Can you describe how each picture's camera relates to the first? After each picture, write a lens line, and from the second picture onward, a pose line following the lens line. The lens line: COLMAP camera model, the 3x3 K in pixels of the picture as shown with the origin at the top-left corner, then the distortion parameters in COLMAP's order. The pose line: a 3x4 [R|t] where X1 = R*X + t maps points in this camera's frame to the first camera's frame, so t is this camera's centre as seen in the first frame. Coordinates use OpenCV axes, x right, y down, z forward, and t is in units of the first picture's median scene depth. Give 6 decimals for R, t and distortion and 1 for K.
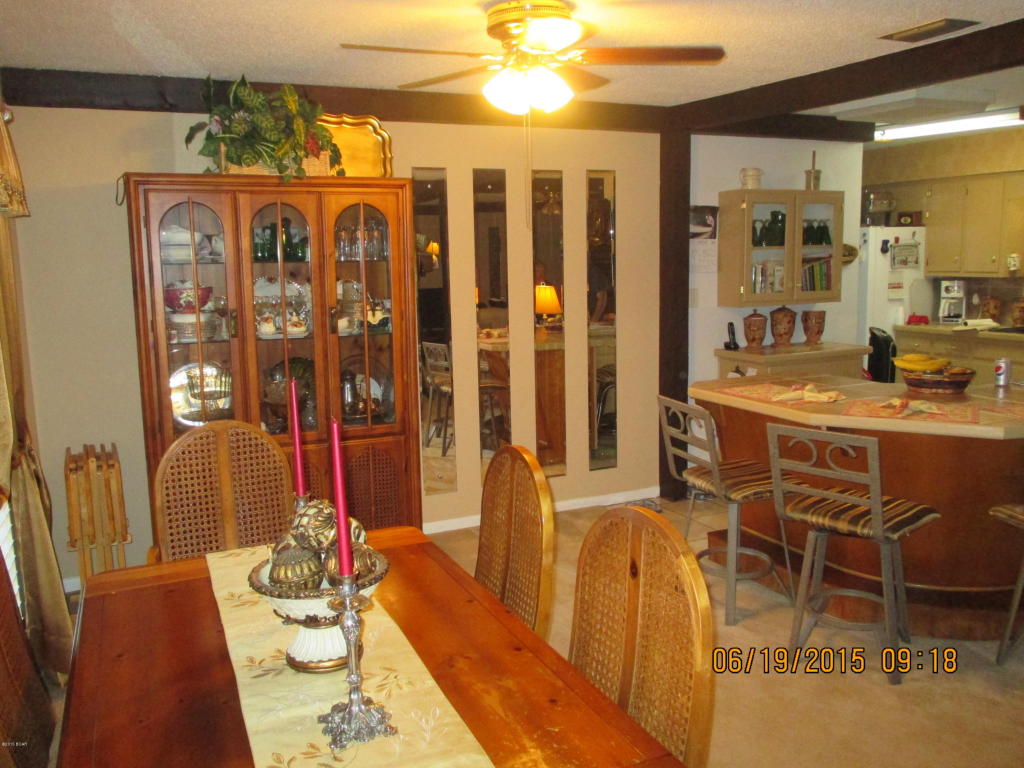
lens RADIAL K [[875.1, 0, 489.3], [0, 875.1, 388.0], [0, 0, 1]] dist [-0.022770, 0.008718]
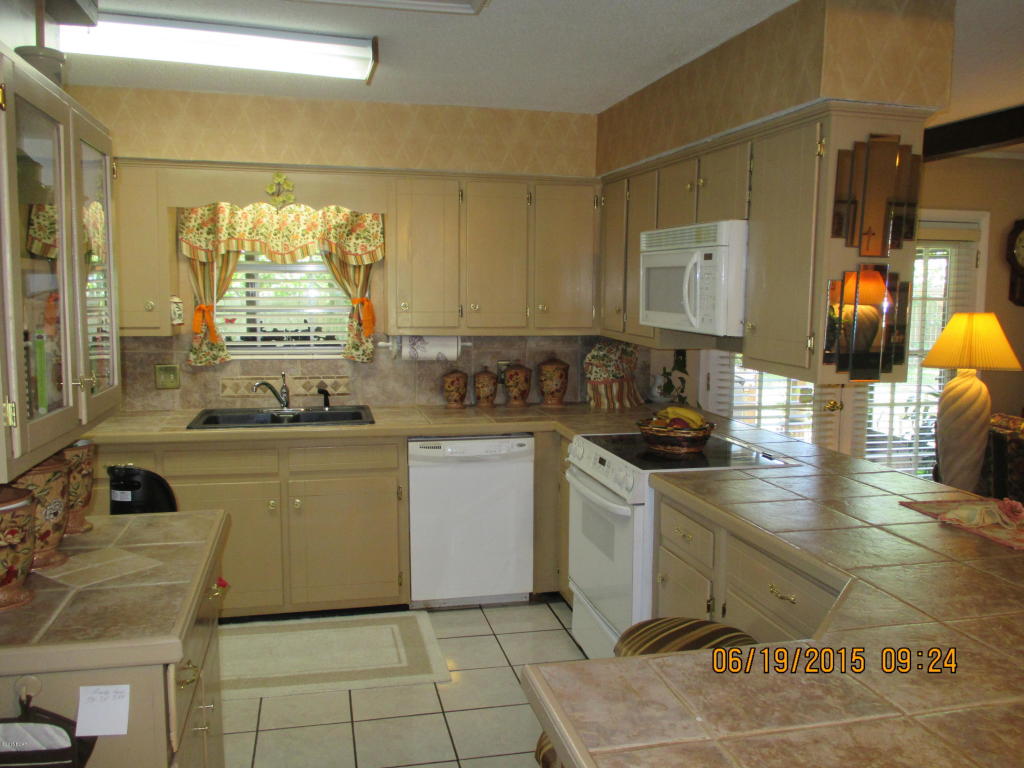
lens RADIAL K [[875.1, 0, 521.0], [0, 875.1, 382.8], [0, 0, 1]] dist [-0.022770, 0.008718]
pose [[0.197929, -0.075707, 0.977288, 0.057903], [0.133173, 0.989845, 0.049708, -0.106872], [-0.971128, 0.120310, 0.206001, 0.740921]]
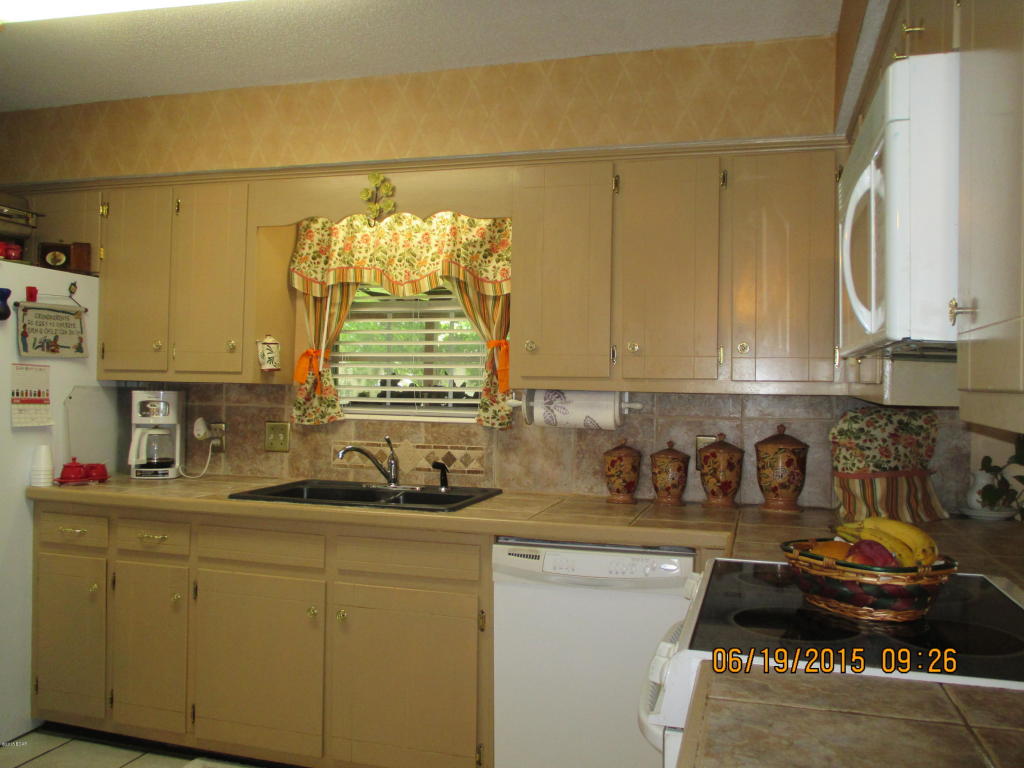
lens RADIAL K [[875.1, 0, 494.2], [0, 875.1, 373.6], [0, 0, 1]] dist [-0.022770, 0.008718]
pose [[0.667176, 0.051918, 0.743089, 0.366187], [0.075935, 0.987631, -0.137181, -0.063572], [-0.741020, 0.147950, 0.654981, 0.665028]]
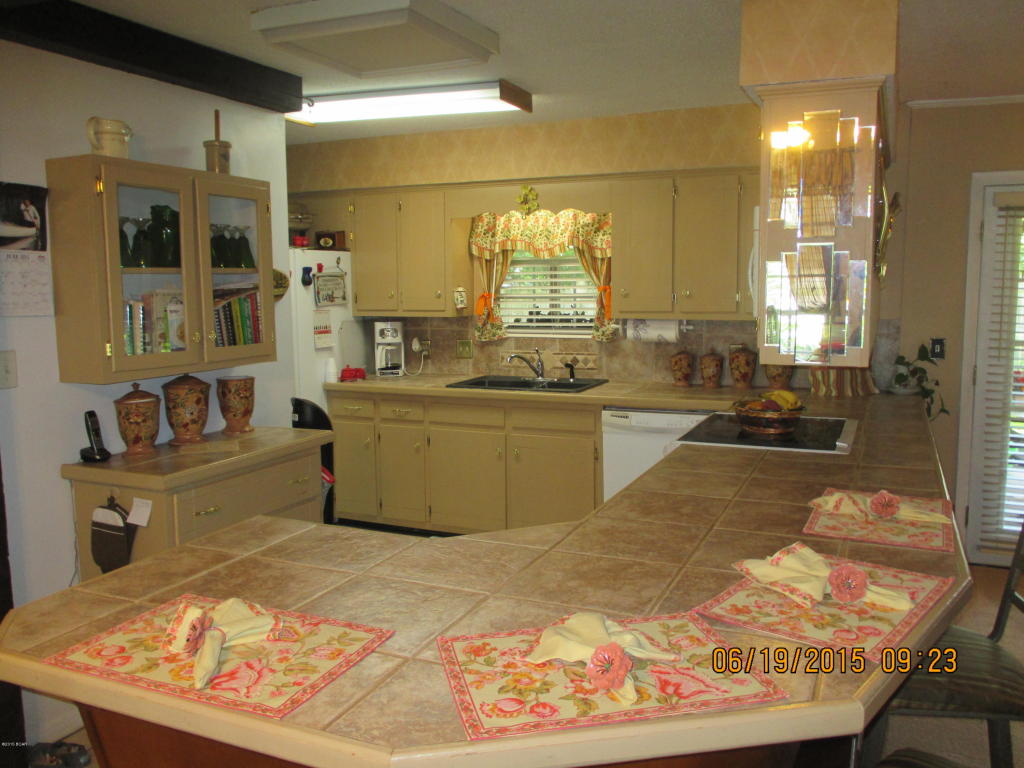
lens RADIAL K [[875.1, 0, 490.0], [0, 875.1, 382.4], [0, 0, 1]] dist [-0.022770, 0.008718]
pose [[0.762903, -0.057990, 0.643907, 0.120107], [0.089613, 0.995840, -0.016489, -0.060050], [-0.640272, 0.070282, 0.764926, 0.431865]]
